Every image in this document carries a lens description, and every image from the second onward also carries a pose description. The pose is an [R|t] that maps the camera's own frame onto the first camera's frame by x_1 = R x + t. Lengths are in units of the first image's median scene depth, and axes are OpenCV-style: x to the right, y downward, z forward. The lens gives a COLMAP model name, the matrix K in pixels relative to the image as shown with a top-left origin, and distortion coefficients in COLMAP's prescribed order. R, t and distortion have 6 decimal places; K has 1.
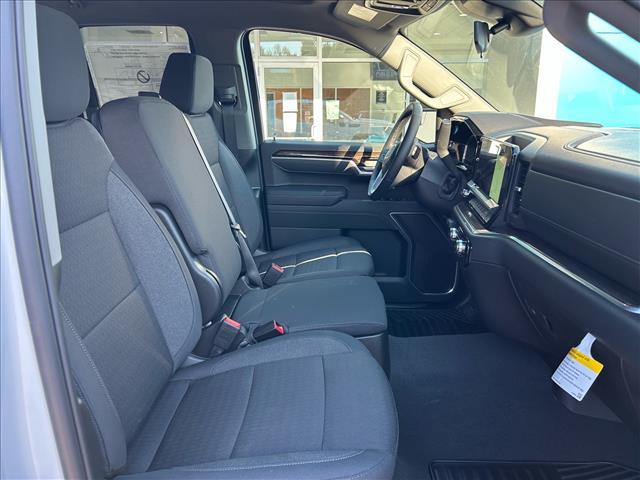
lens RADIAL K [[484.2, 0, 321.6], [0, 484.2, 241.8], [0, 0, 1]] dist [0.048036, -0.057791]
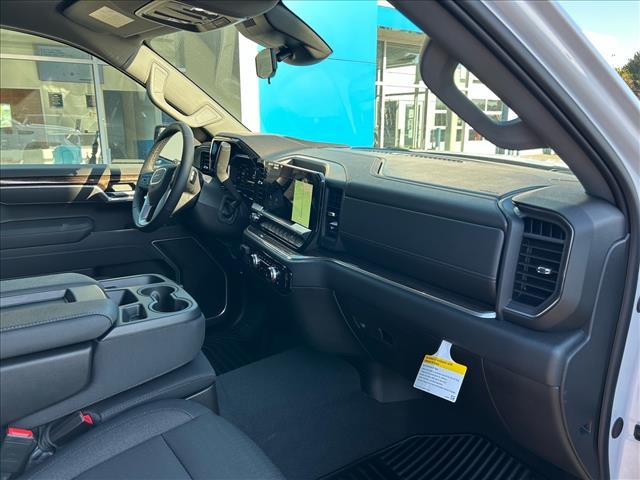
lens RADIAL K [[484.2, 0, 320.7], [0, 484.2, 242.5], [0, 0, 1]] dist [0.048036, -0.057791]
pose [[0.807383, -0.130696, 0.575370, -0.153429], [0.134438, 0.990257, 0.036289, -0.059241], [-0.574508, 0.048053, 0.817087, 0.106962]]
